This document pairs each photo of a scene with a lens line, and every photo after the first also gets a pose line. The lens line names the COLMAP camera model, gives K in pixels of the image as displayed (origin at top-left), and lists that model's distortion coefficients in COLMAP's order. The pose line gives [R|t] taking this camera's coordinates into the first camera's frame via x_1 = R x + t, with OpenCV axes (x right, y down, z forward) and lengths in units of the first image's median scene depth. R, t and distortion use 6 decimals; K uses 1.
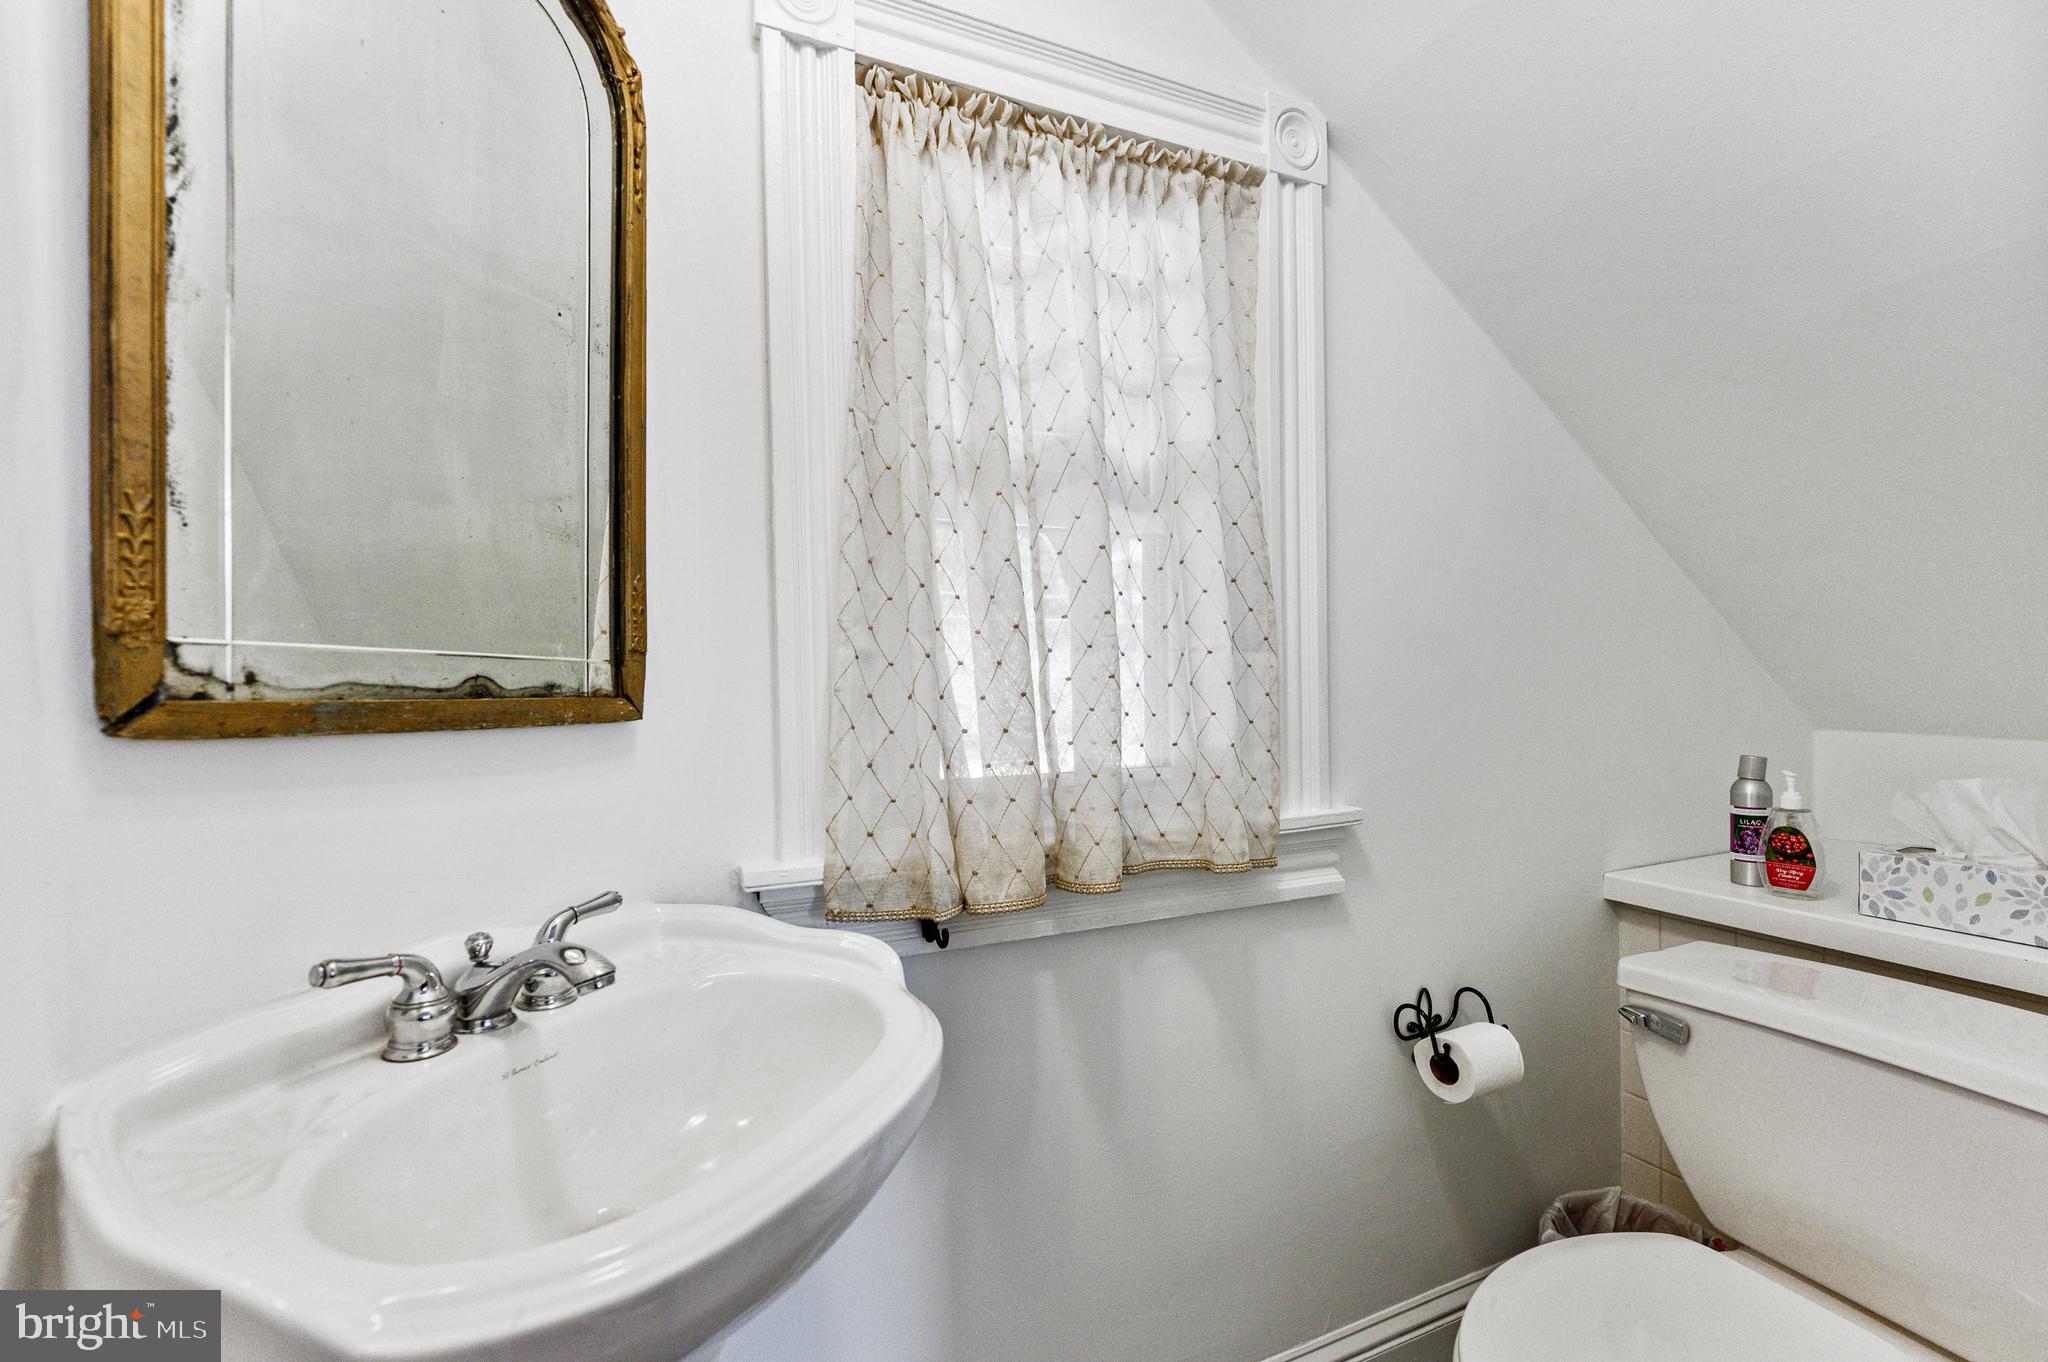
lens RADIAL K [[819.6, 0, 1013.2], [0, 819.6, 669.1], [0, 0, 1]] dist [-0.001791, 0.000166]
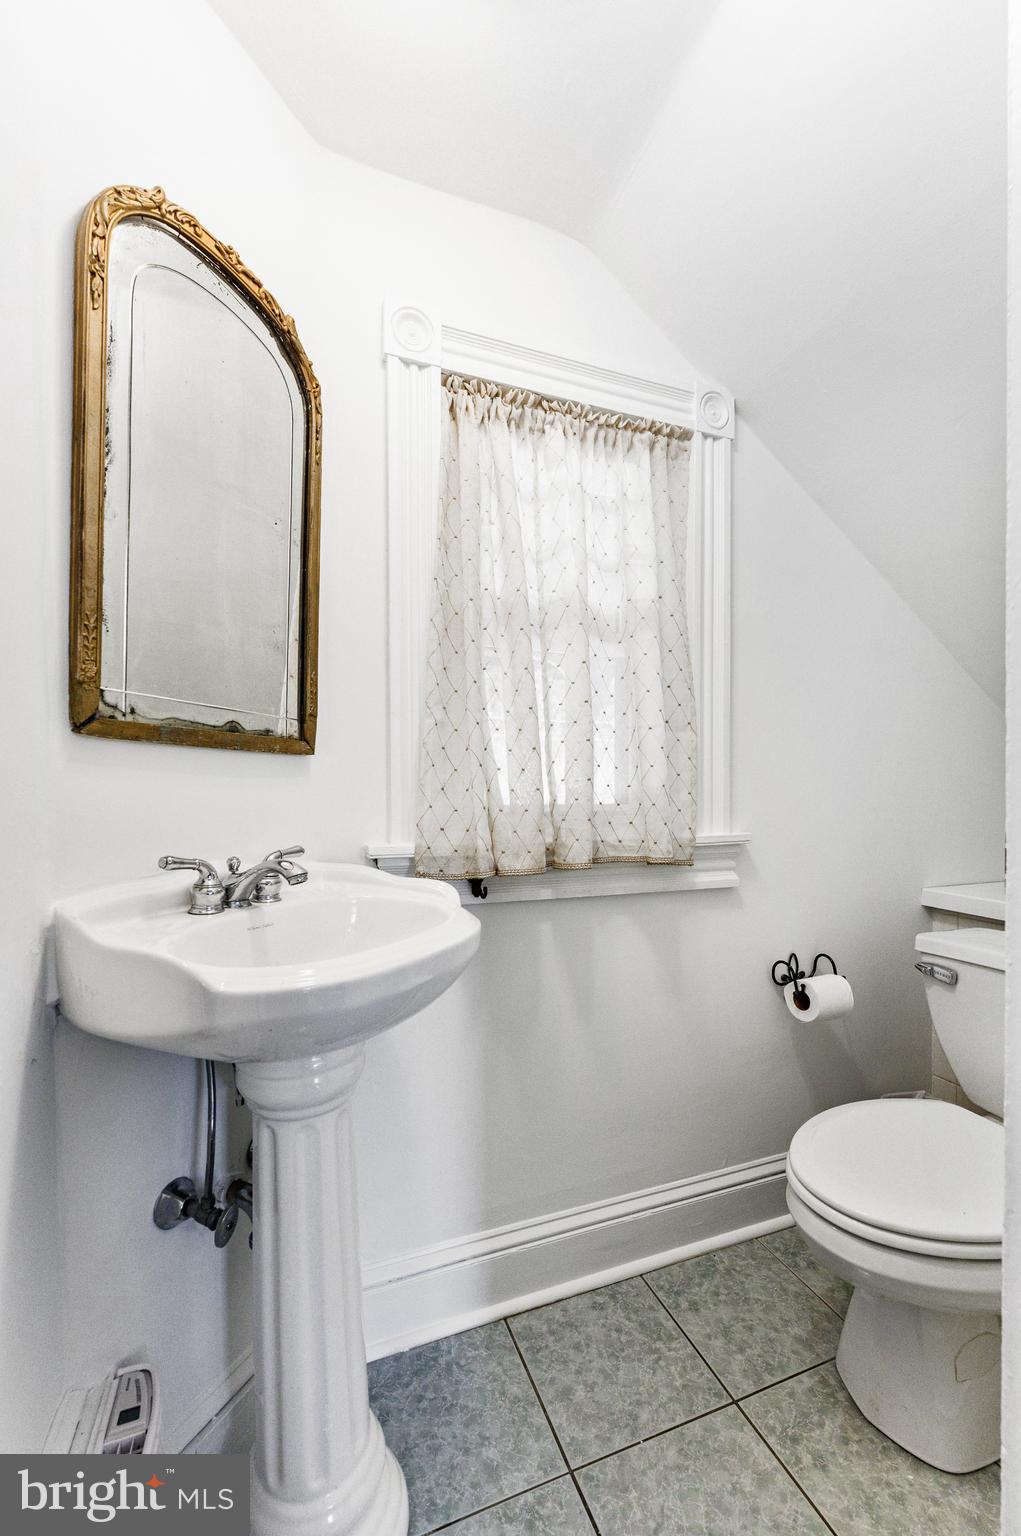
lens RADIAL K [[614.7, 0, 517.2], [0, 614.7, 783.8], [0, 0, 1]] dist [-0.001791, 0.000166]
pose [[0.998620, 0.017762, -0.049420, 0.041865], [-0.017629, 0.999840, 0.003124, 0.101105], [0.049467, -0.002248, 0.998773, -0.262173]]
